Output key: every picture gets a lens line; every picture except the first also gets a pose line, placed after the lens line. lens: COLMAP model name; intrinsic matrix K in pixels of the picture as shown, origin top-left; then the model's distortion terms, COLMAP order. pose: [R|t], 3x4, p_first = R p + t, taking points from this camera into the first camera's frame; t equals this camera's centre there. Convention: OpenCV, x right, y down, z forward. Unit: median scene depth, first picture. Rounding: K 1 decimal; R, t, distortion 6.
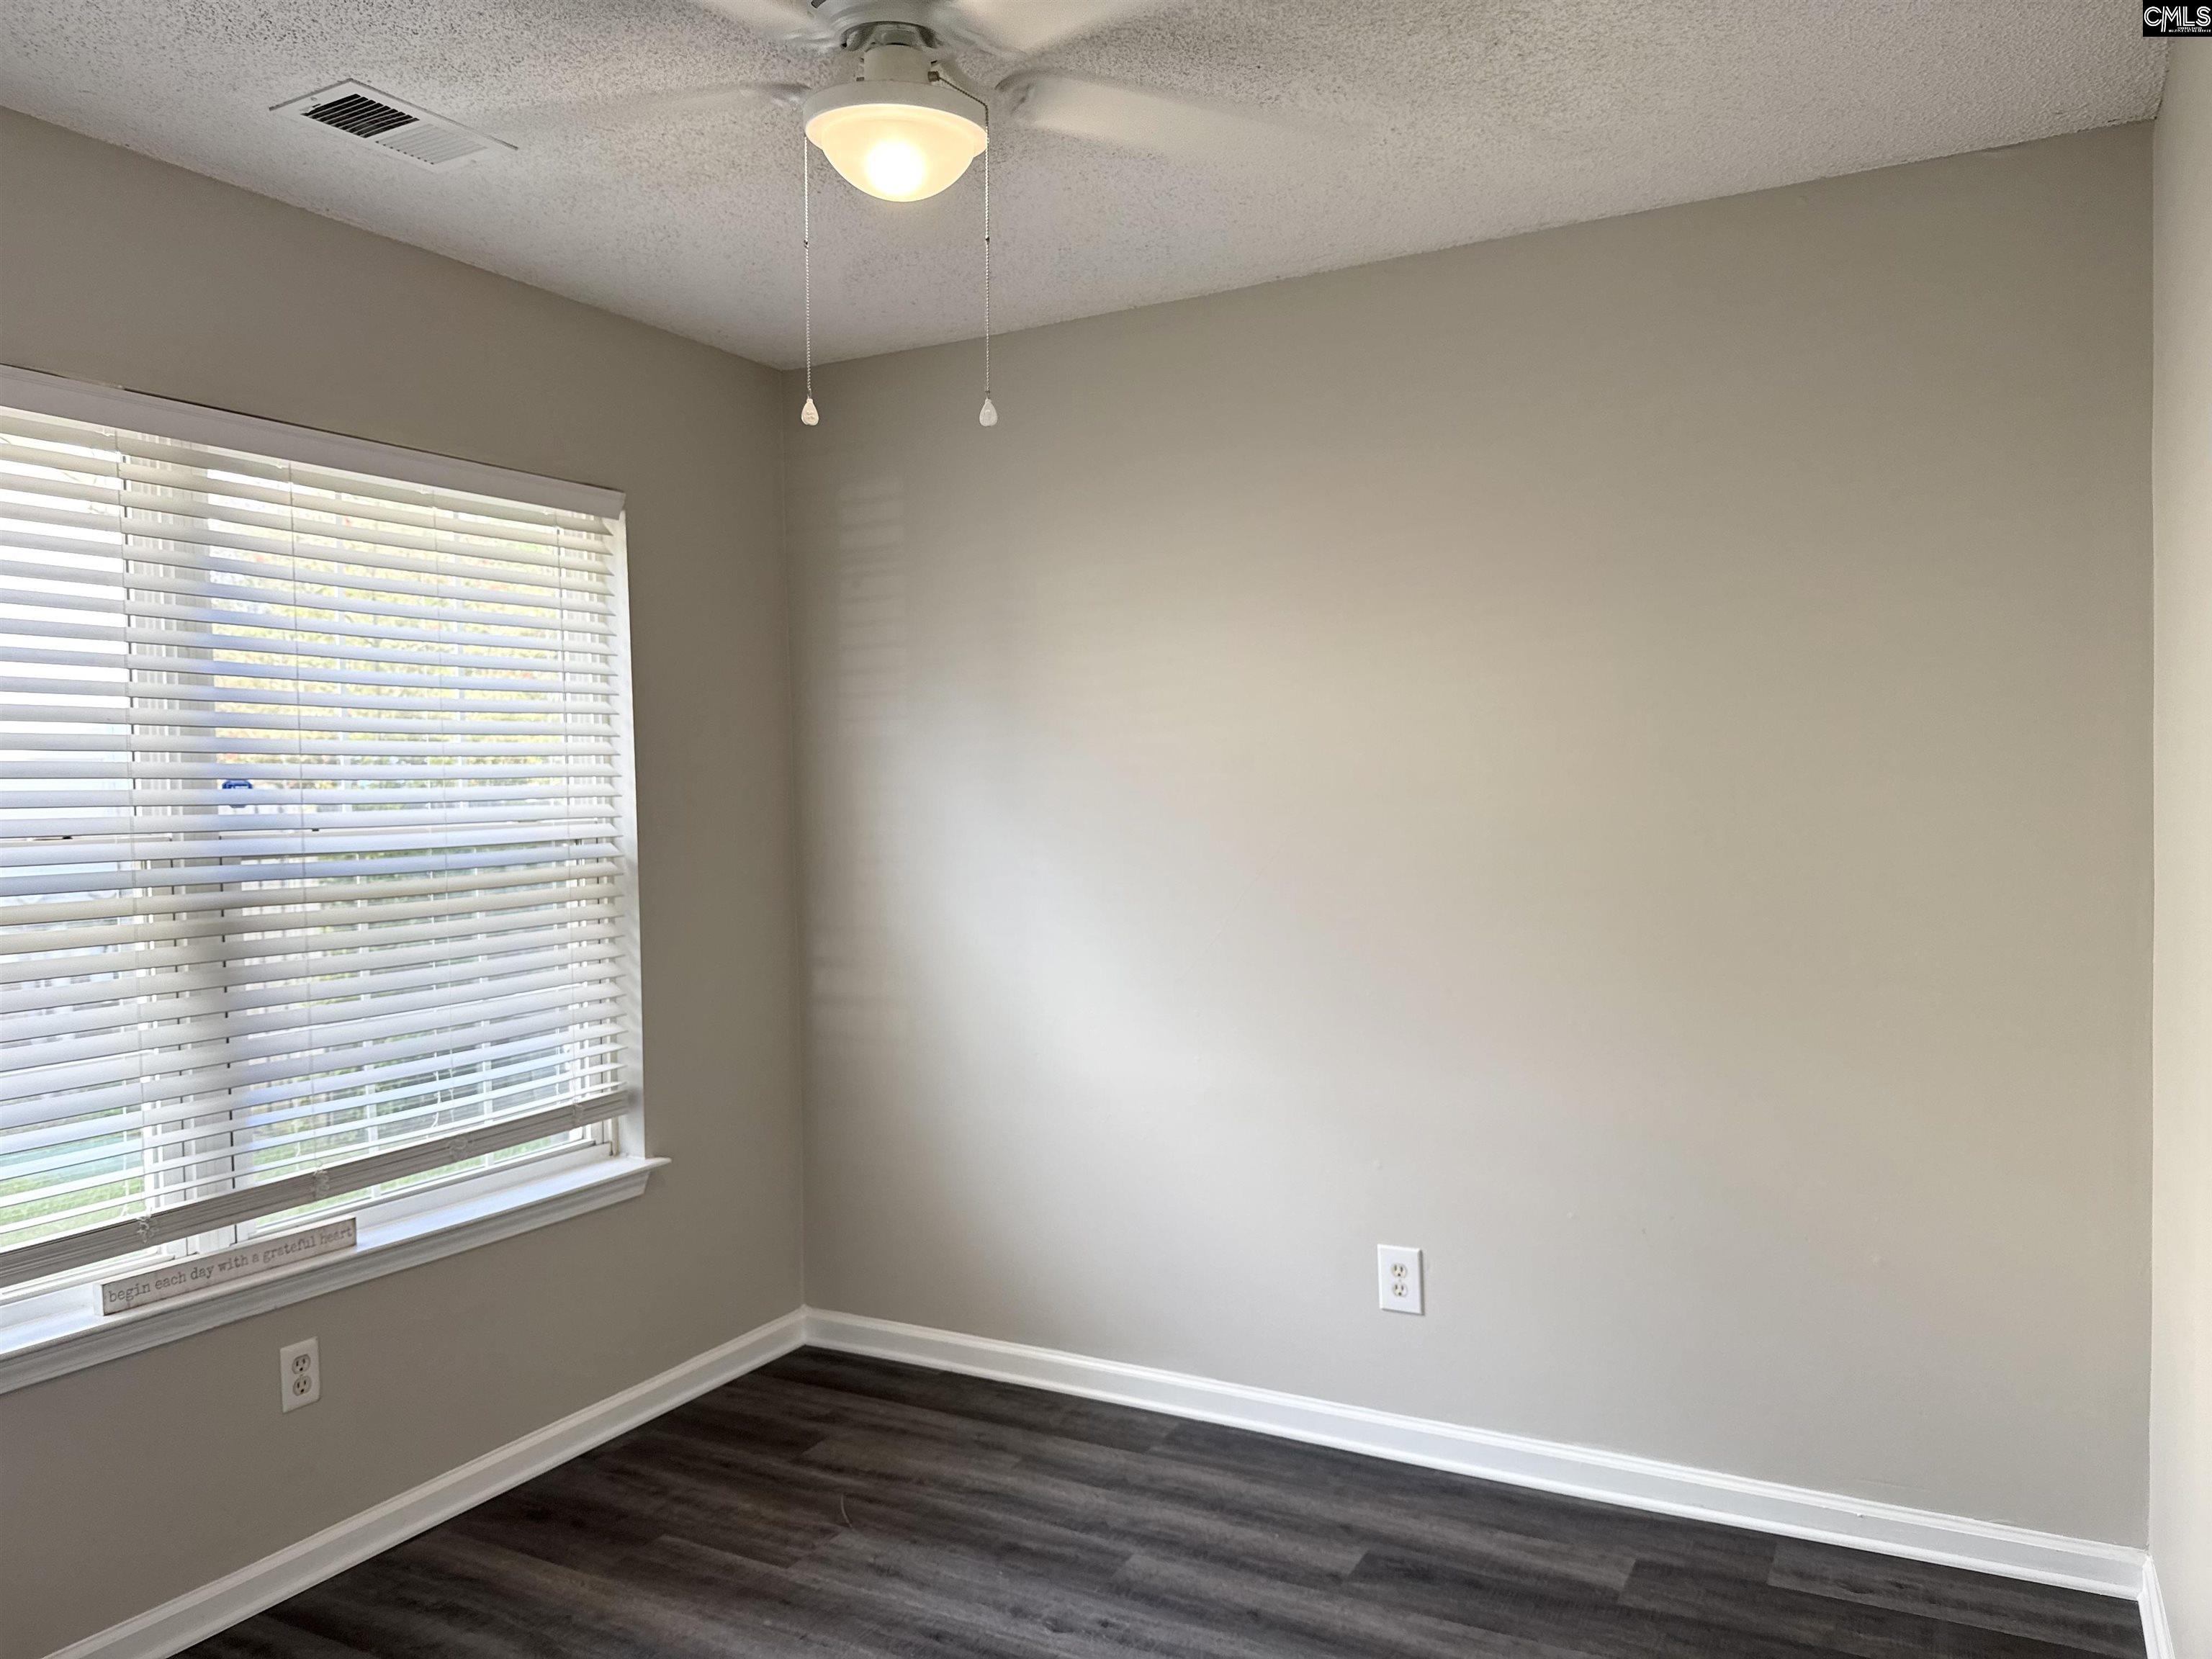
lens RADIAL K [[1557.9, 0, 1134.9], [0, 1557.9, 843.7], [0, 0, 1]] dist [0.100431, -0.139740]
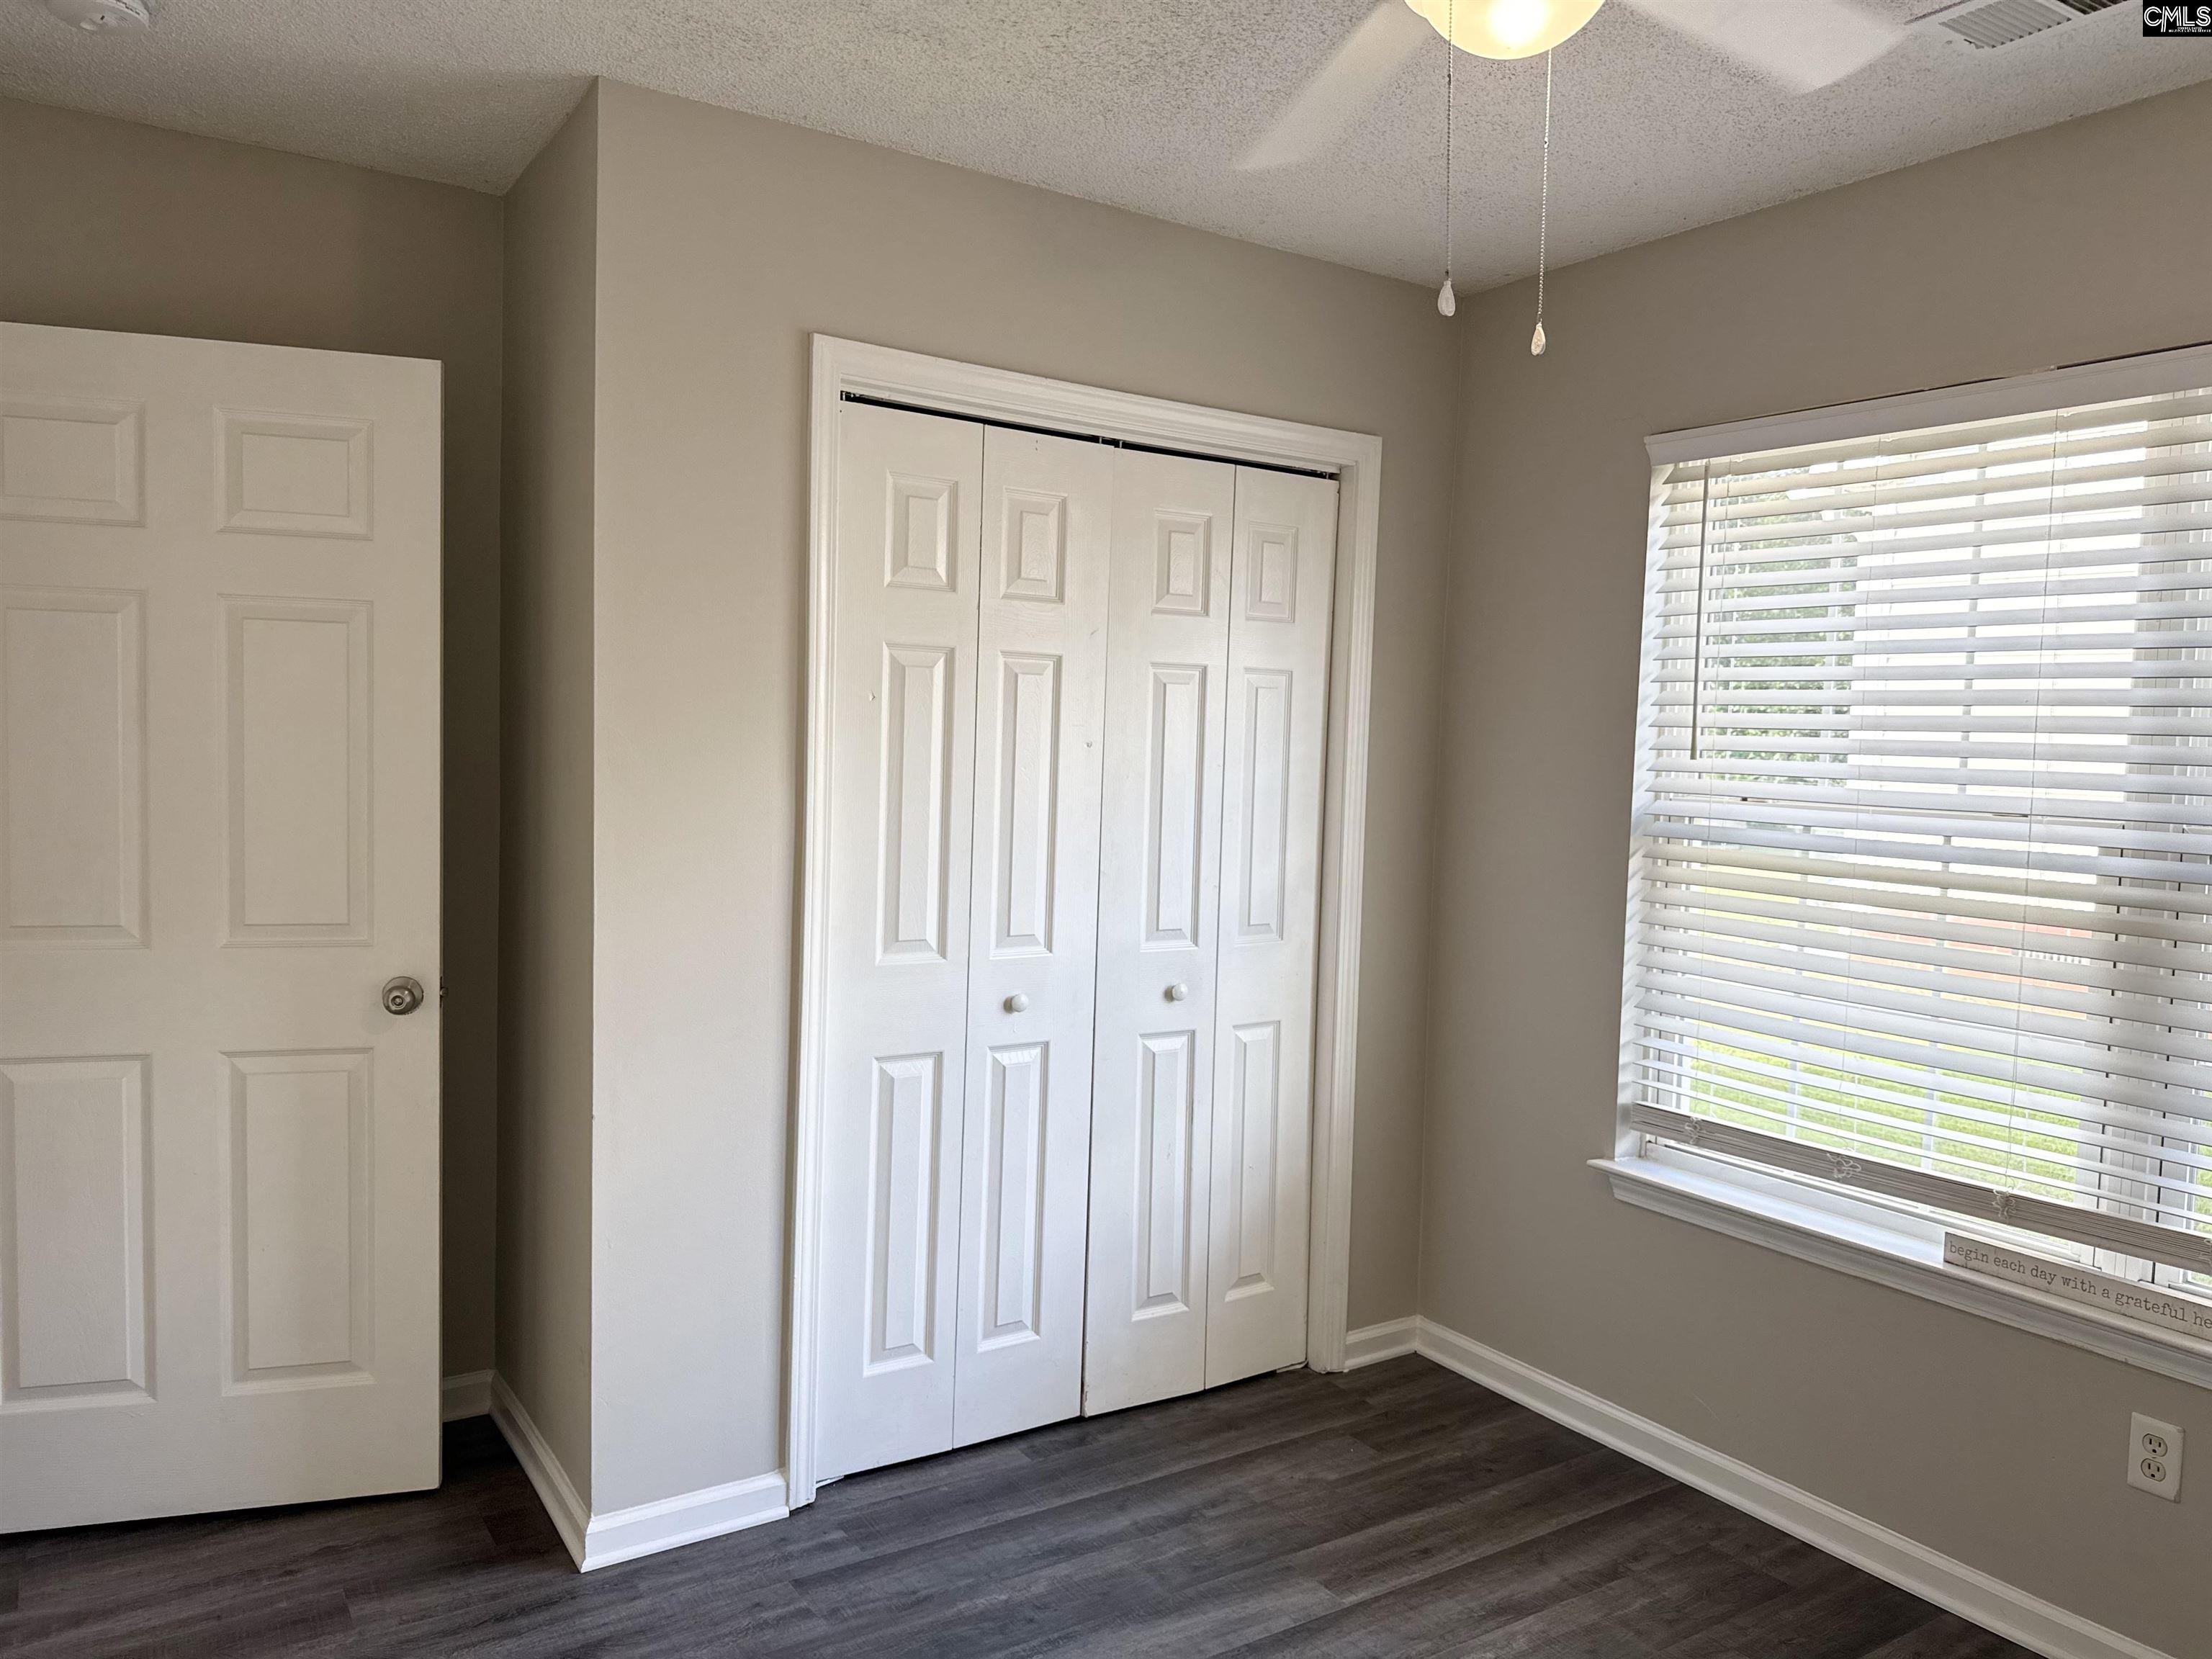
lens RADIAL K [[1557.9, 0, 1134.9], [0, 1557.9, 843.7], [0, 0, 1]] dist [0.100431, -0.139740]
pose [[-0.471158, 0.051924, -0.880519, 0.480823], [-0.062963, 0.993739, 0.092292, -0.040866], [0.879799, 0.098925, -0.464939, 0.897322]]
